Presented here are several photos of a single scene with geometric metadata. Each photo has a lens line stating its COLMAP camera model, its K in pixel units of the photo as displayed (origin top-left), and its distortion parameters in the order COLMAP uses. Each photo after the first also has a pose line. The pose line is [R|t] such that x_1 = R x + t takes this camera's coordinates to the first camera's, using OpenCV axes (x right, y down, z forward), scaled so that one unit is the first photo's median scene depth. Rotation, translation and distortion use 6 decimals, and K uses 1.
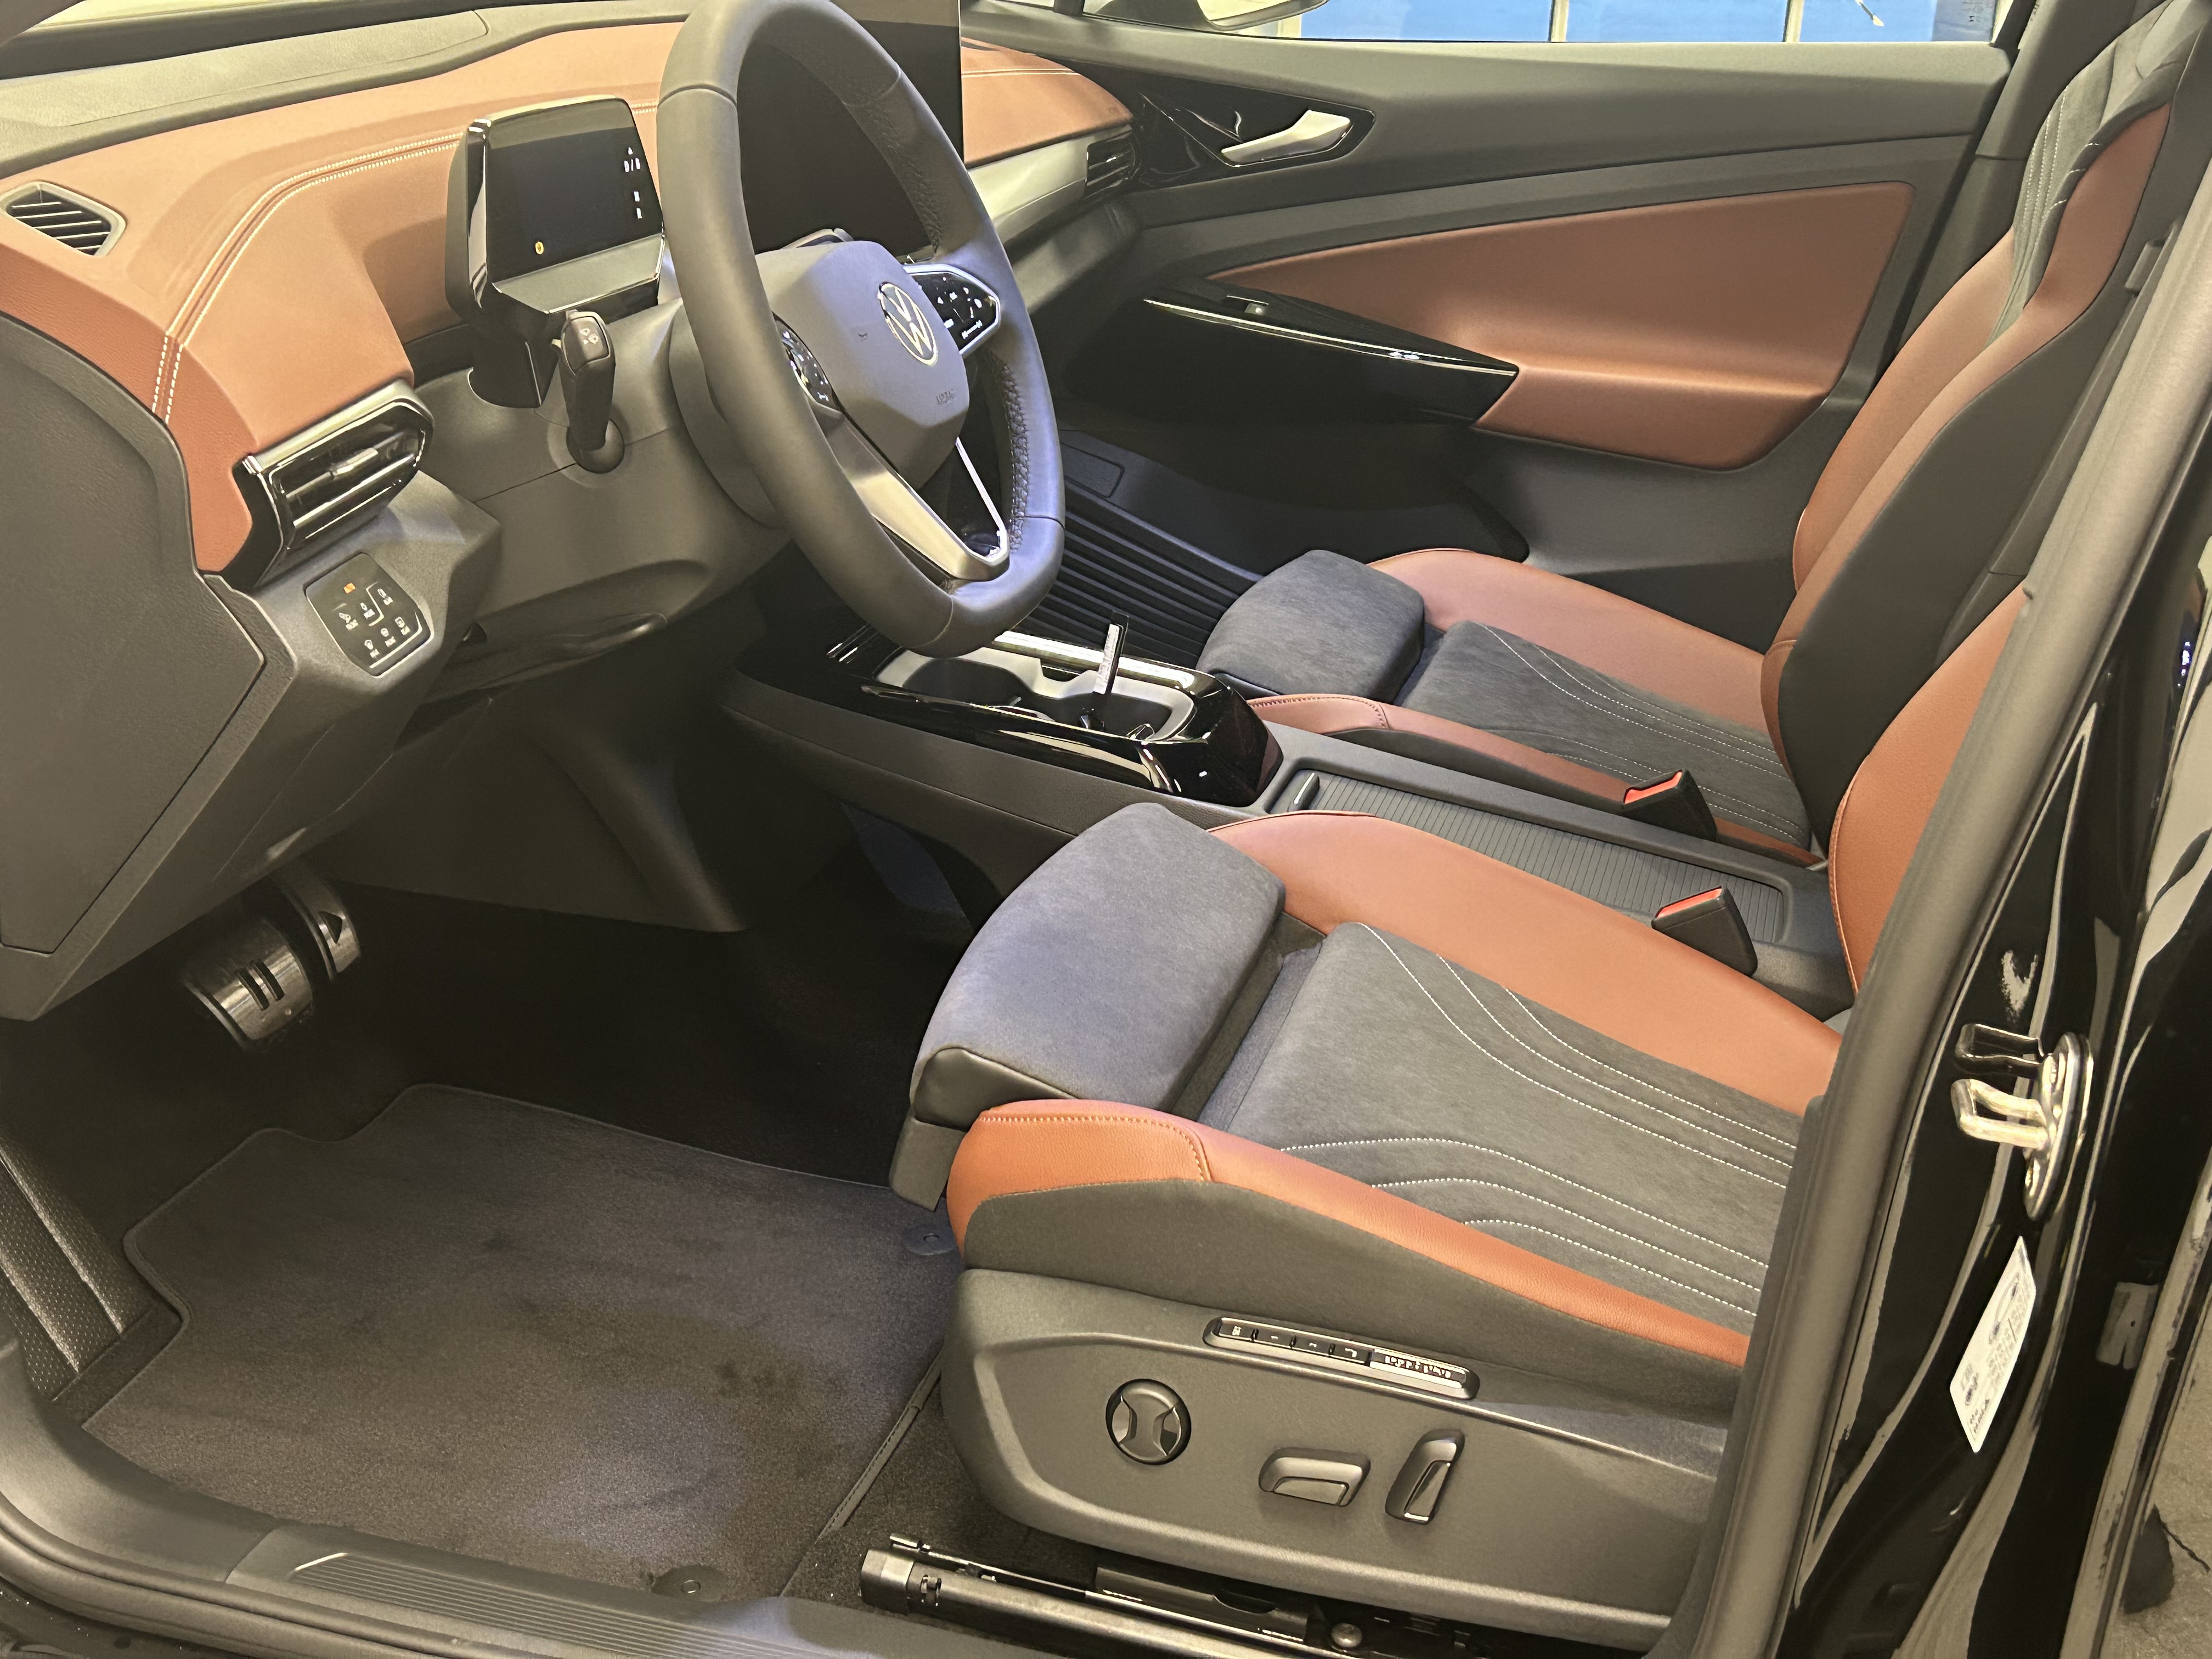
lens RADIAL K [[2708.6, 0, 1103.5], [0, 2708.6, 830.7], [0, 0, 1]] dist [0.132621, 0.000000]
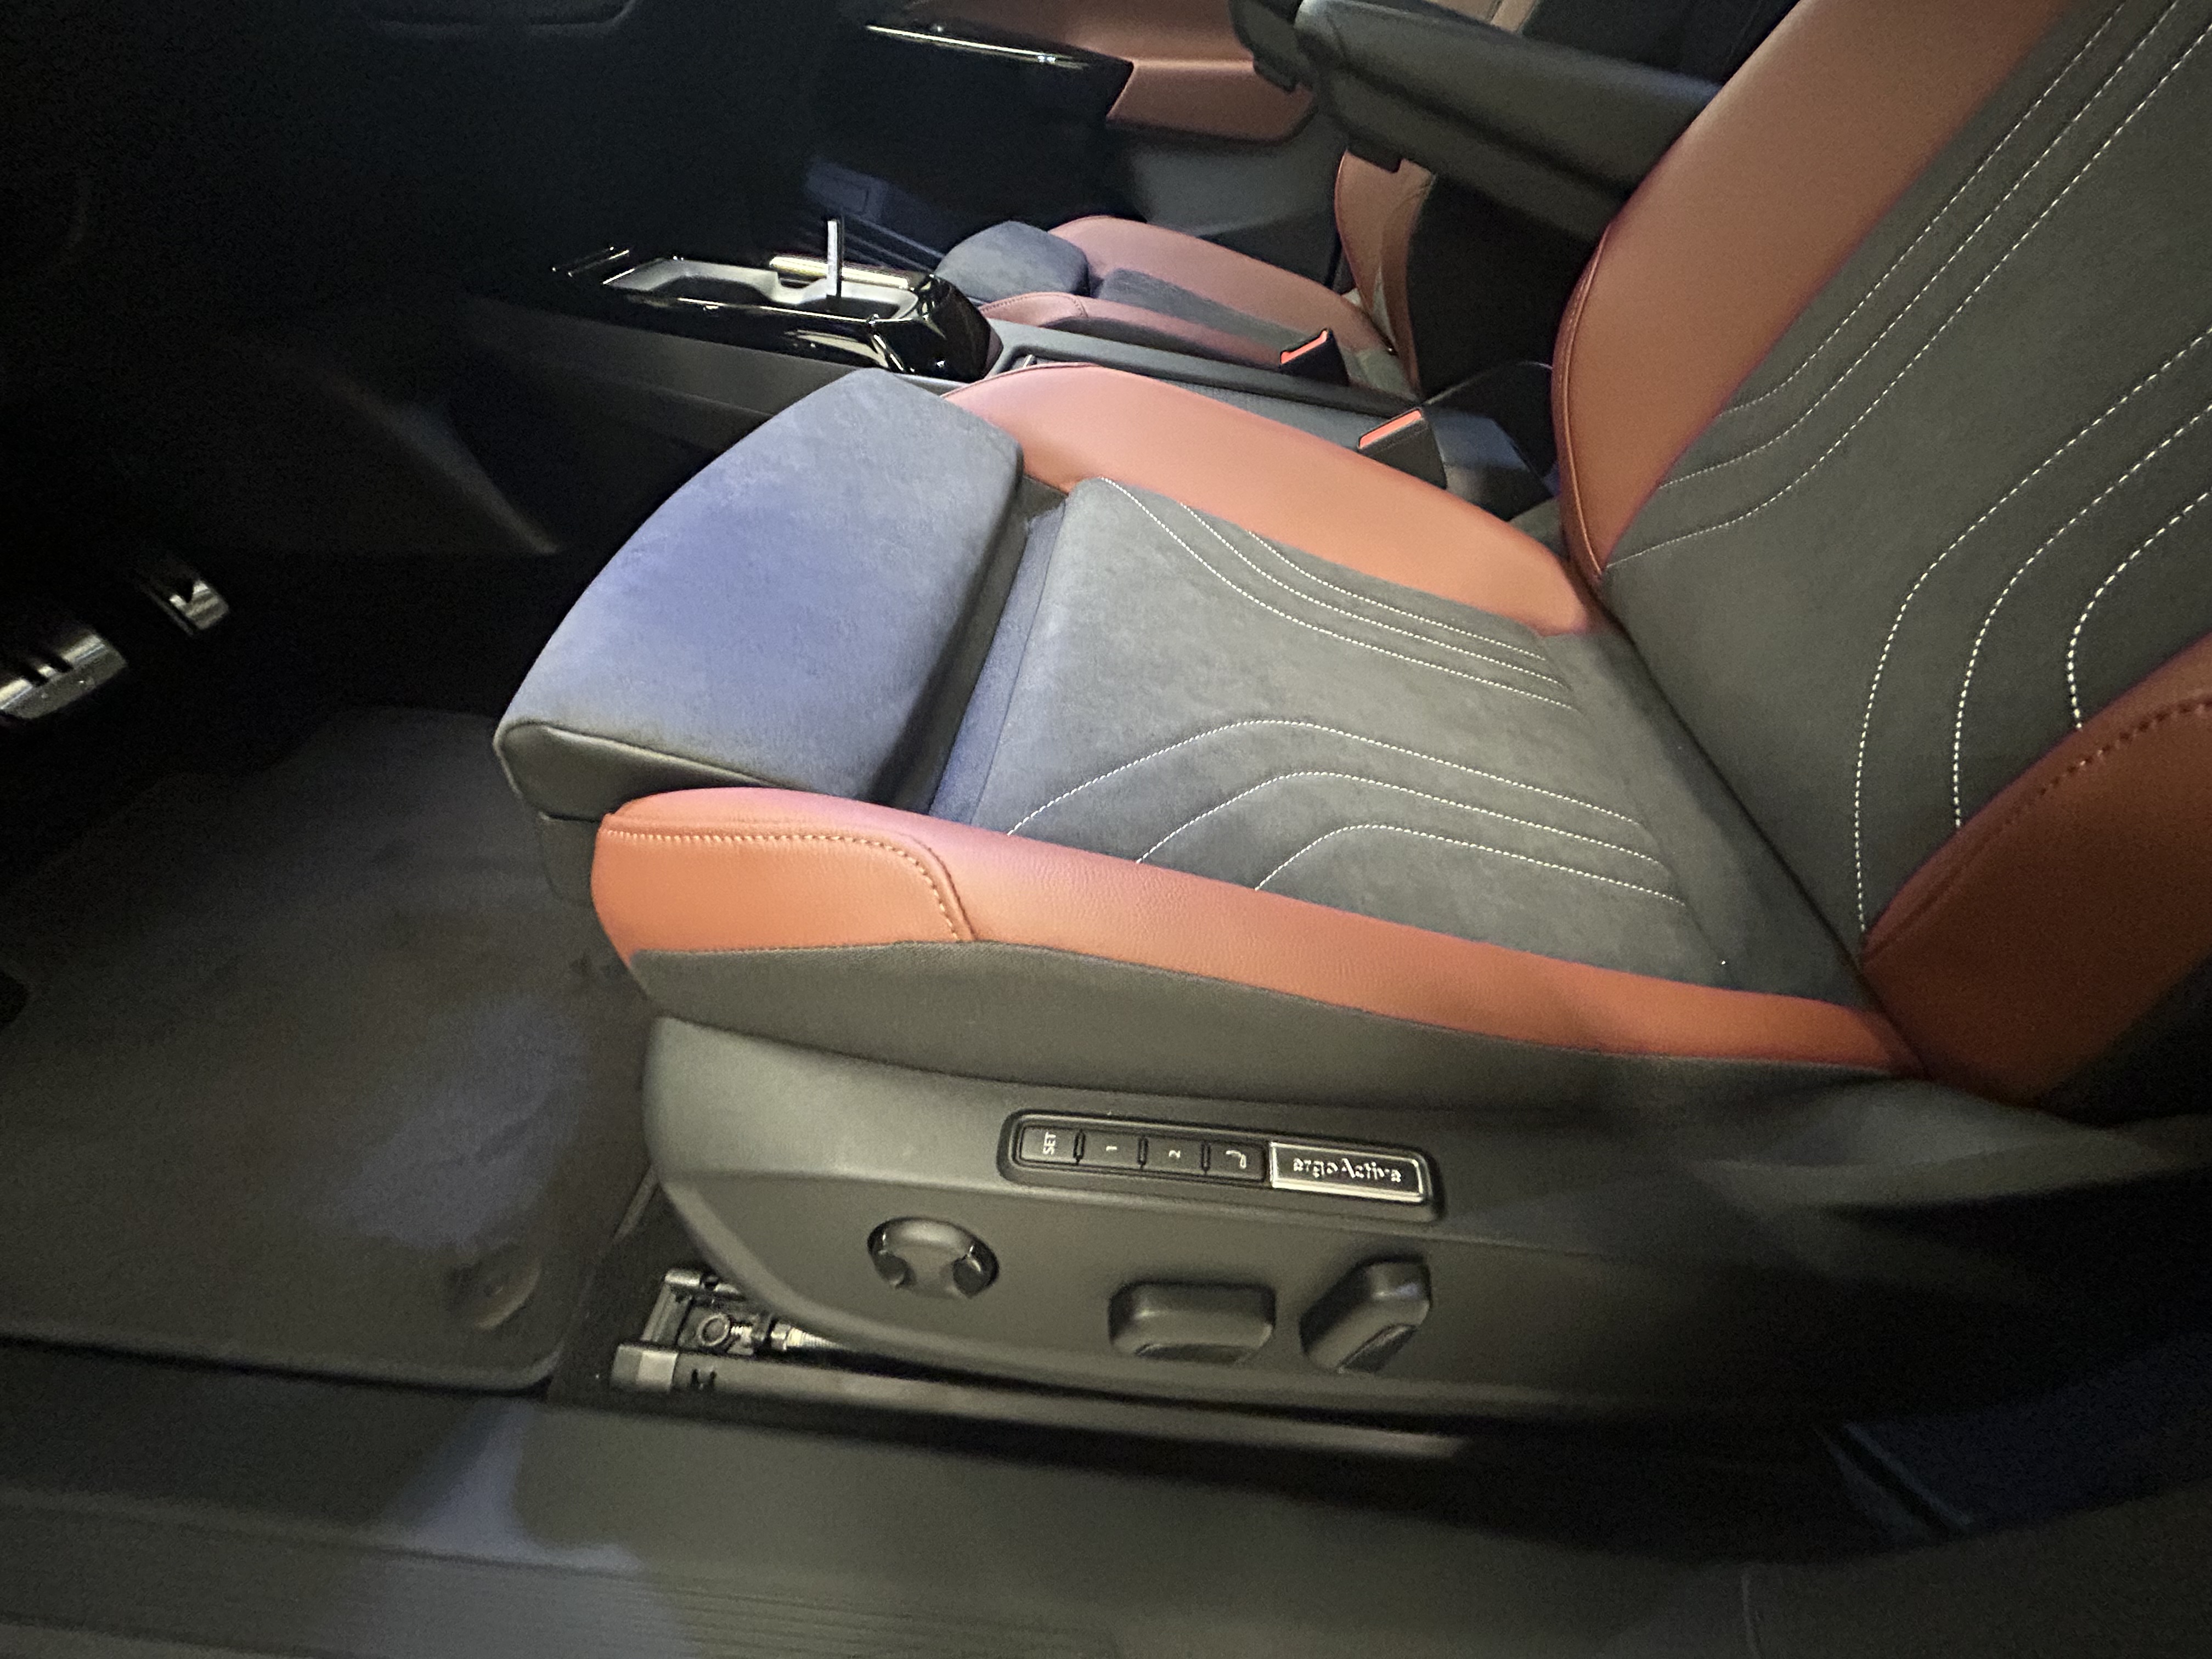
lens RADIAL K [[890.3, 0, 1101.7], [0, 890.3, 826.0], [0, 0, 1]] dist [-0.003084, -0.000419]
pose [[0.981932, -0.149243, 0.116346, 0.038509], [0.097766, 0.926505, 0.363360, 0.035377], [-0.162024, -0.345420, 0.924356, 0.673341]]
